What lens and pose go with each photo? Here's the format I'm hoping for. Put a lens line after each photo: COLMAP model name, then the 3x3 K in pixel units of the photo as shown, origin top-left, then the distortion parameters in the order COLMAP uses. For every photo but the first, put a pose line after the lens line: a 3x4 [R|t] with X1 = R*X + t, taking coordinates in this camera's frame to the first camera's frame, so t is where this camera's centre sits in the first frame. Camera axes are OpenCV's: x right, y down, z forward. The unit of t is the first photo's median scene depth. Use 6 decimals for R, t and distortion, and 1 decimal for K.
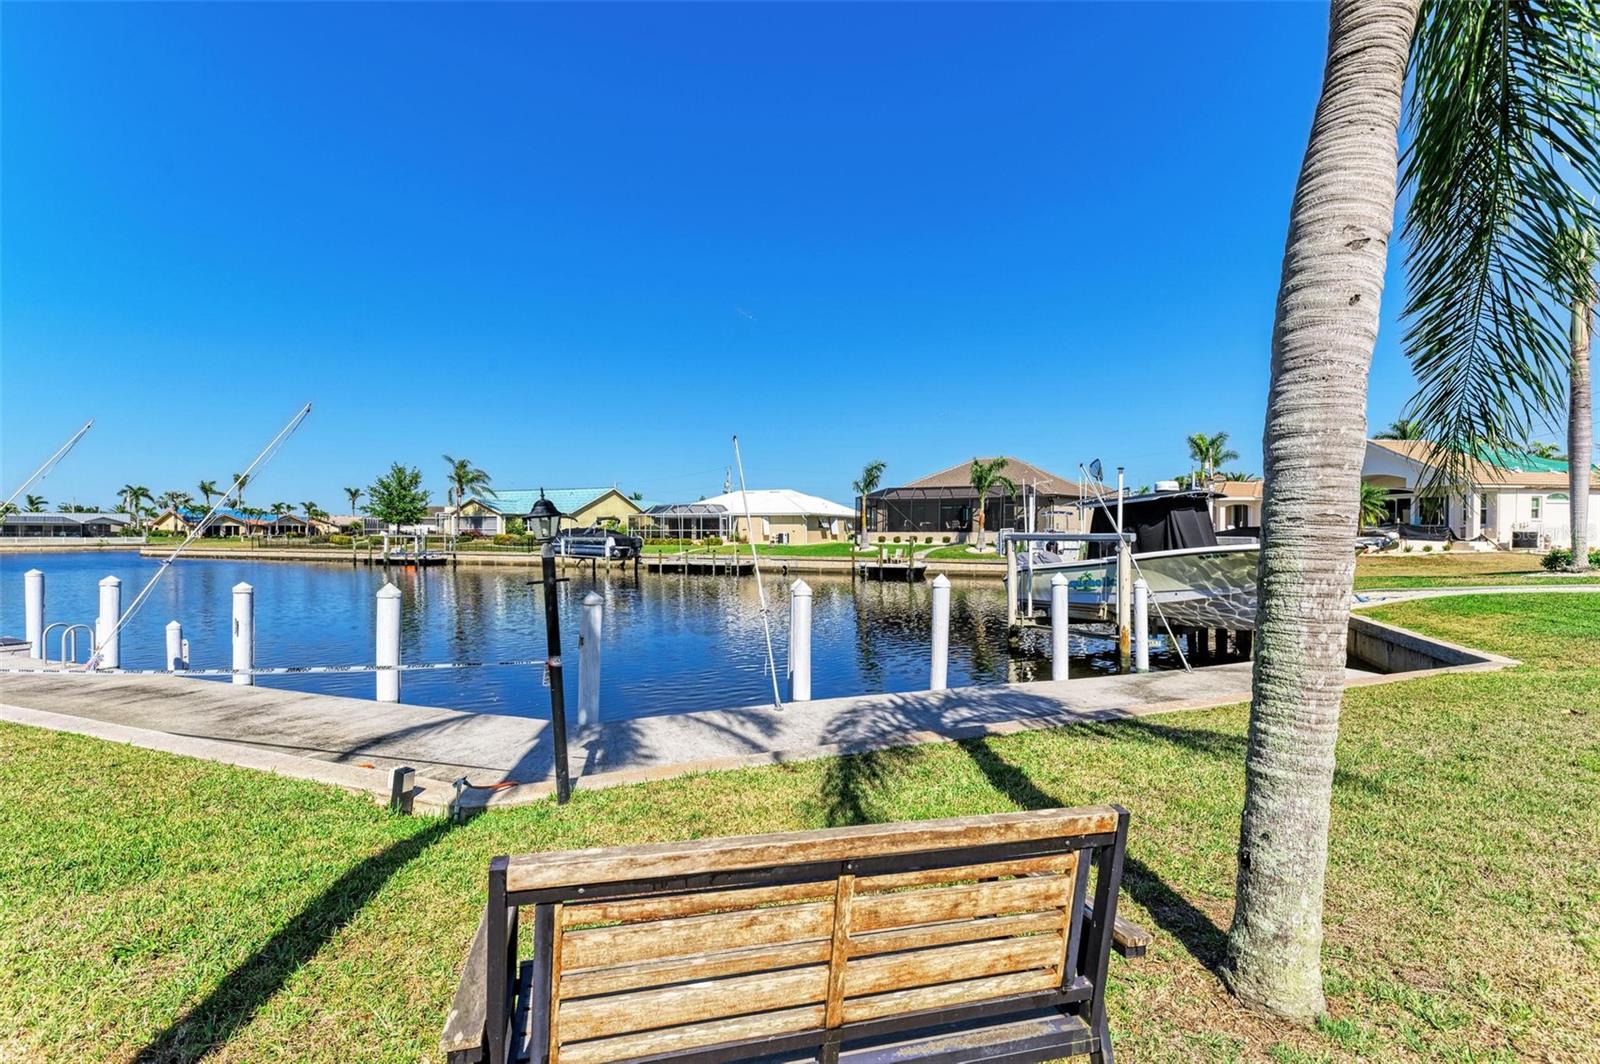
lens RADIAL K [[733.7, 0, 800.0], [0, 733.7, 532.0], [0, 0, 1]] dist [0.000665, 0.000055]
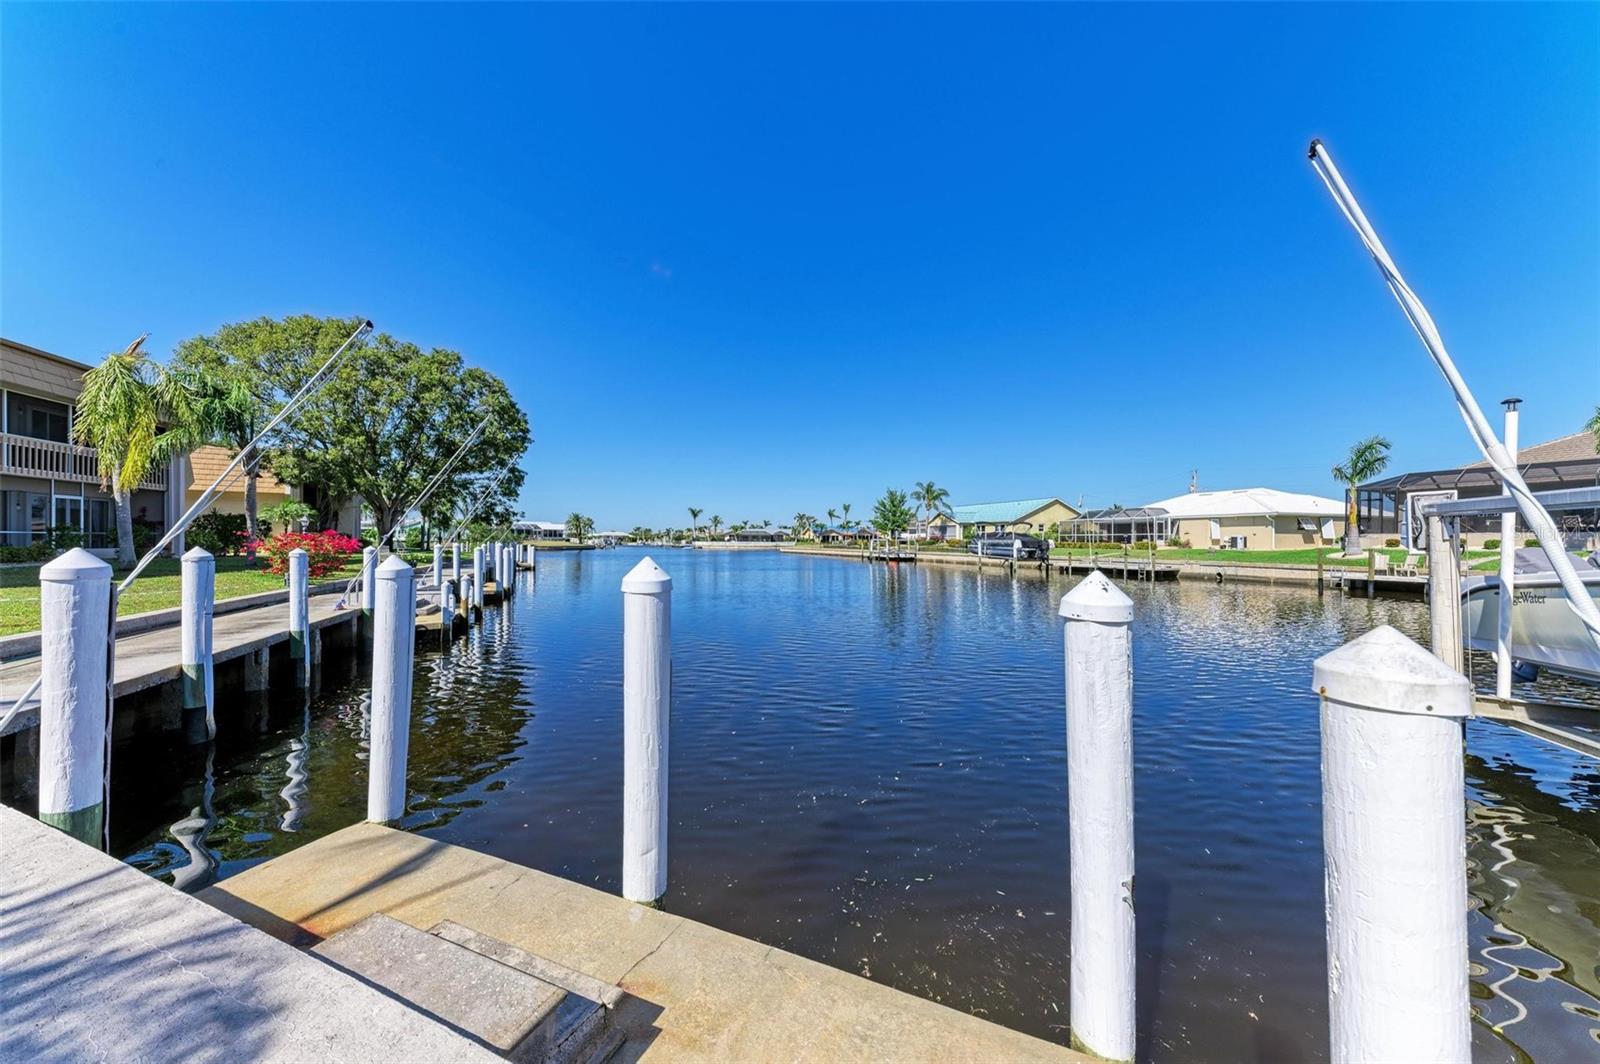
lens RADIAL K [[543.3, 0, 800.0], [0, 543.3, 532.0], [0, 0, 1]] dist [0.000221, 0.000019]
pose [[0.684733, -0.011379, -0.728705, 0.095061], [-0.002830, 0.999829, -0.018272, 0.009628], [0.728788, 0.014574, 0.684584, 0.176266]]
